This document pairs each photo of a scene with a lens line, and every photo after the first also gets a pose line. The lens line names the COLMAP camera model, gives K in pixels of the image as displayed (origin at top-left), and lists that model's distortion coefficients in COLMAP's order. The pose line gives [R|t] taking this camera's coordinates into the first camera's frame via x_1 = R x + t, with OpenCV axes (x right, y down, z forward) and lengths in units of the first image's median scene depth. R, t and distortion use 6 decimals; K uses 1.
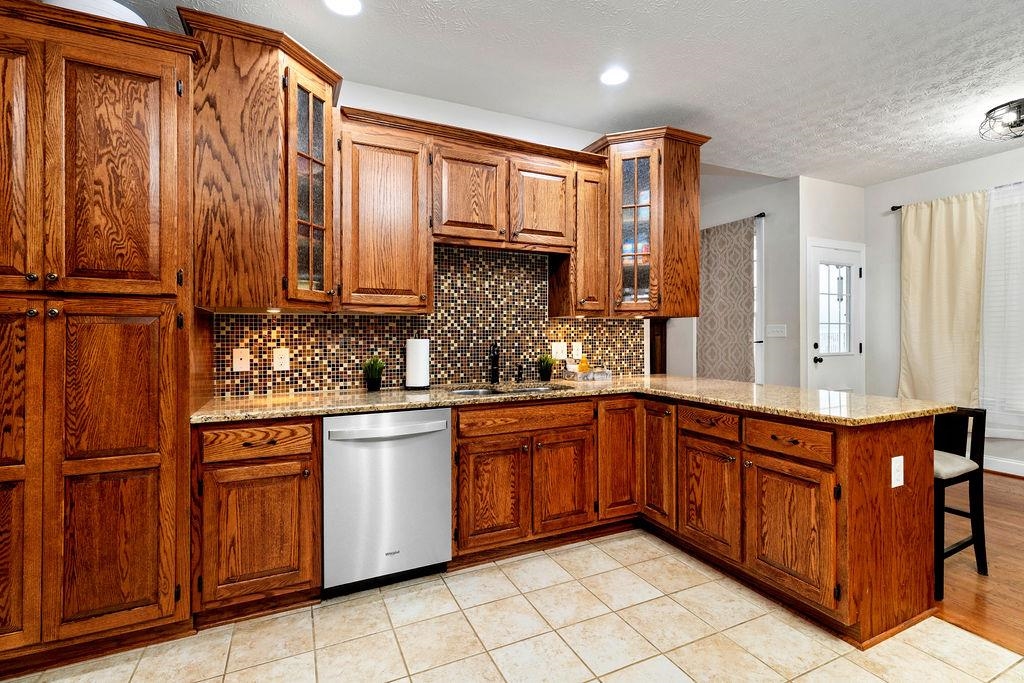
lens RADIAL K [[466.3, 0, 510.0], [0, 466.3, 334.0], [0, 0, 1]] dist [0.000546, 0.001044]
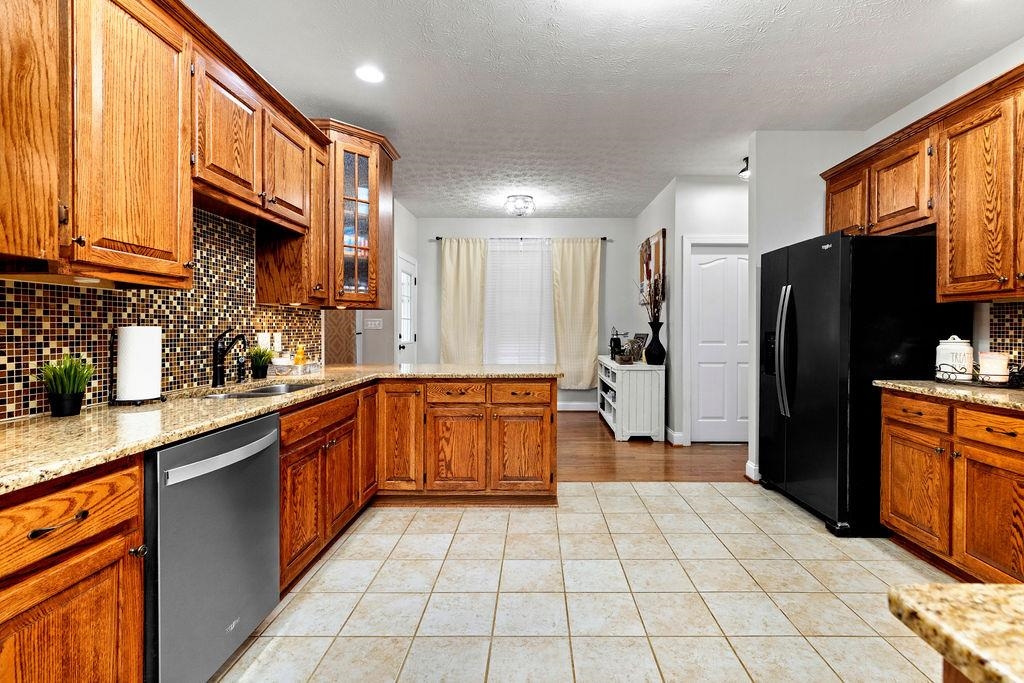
lens RADIAL K [[466.3, 0, 533.9], [0, 466.3, 332.6], [0, 0, 1]] dist [0.000546, 0.001044]
pose [[0.429967, -0.002938, 0.902840, -0.504720], [-0.002372, 0.999988, 0.004384, 0.013929], [-0.902841, -0.004027, 0.429955, 0.203935]]
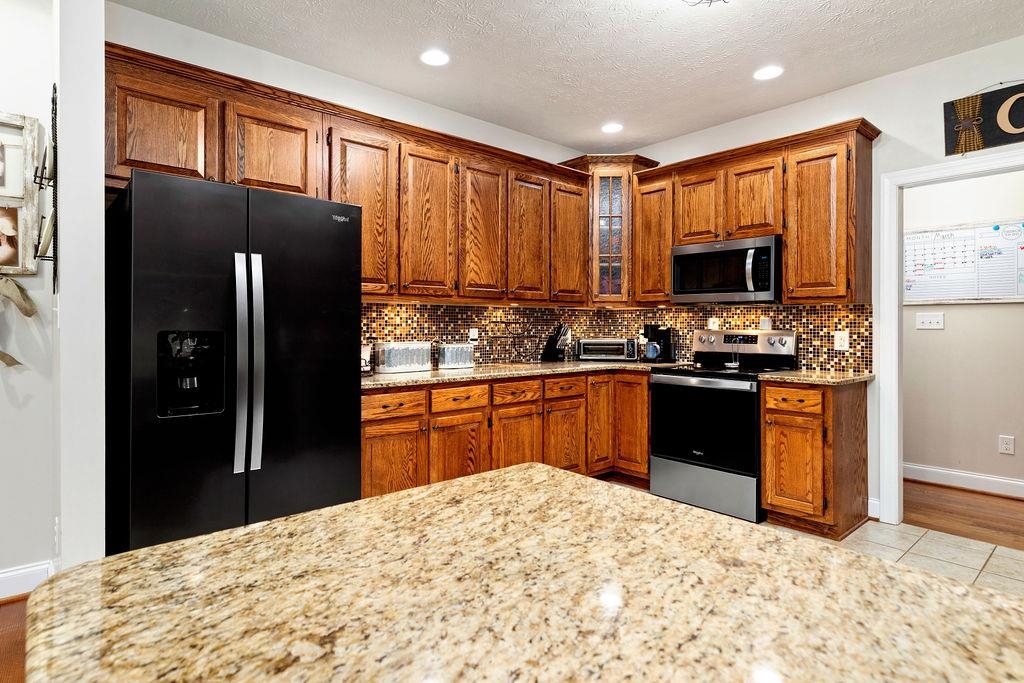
lens RADIAL K [[551.5, 0, 498.8], [0, 551.5, 324.7], [0, 0, 1]] dist [0.001082, -0.001880]
pose [[-0.962598, 0.002715, -0.270919, 0.561277], [0.002477, 0.999996, 0.001223, 0.007916], [0.270922, 0.000506, -0.962601, 0.942228]]
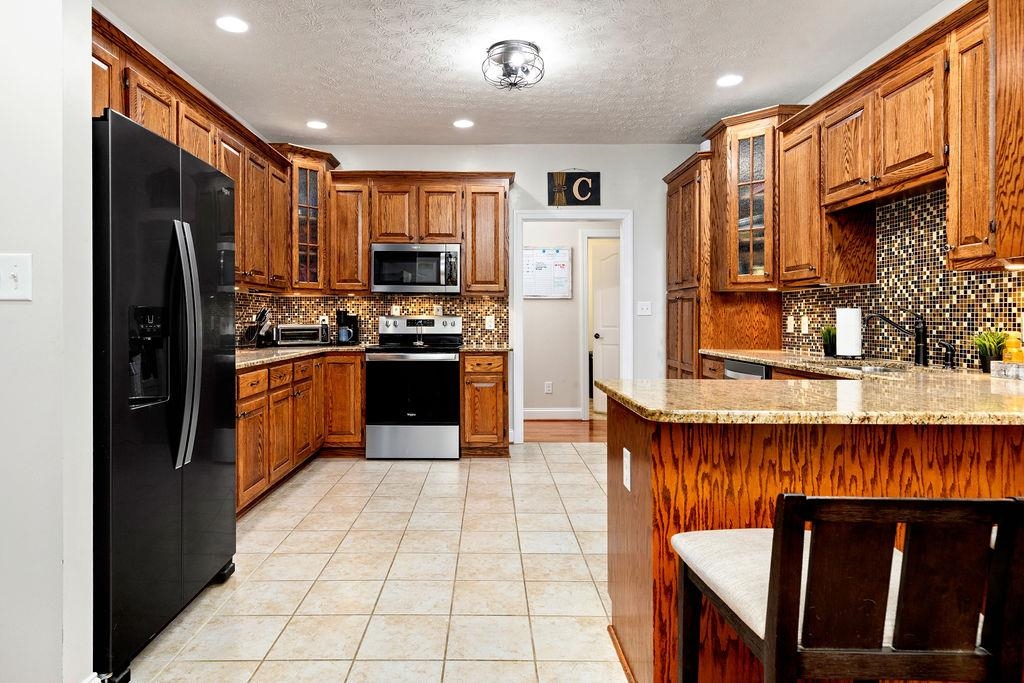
lens RADIAL K [[598.4, 0, 494.1], [0, 598.4, 319.2], [0, 0, 1]] dist [0.001619, 0.000511]
pose [[-0.420370, 0.005013, -0.907339, 1.172646], [0.000093, 0.999985, 0.005481, 0.024676], [0.907353, 0.002219, -0.420364, 0.780325]]
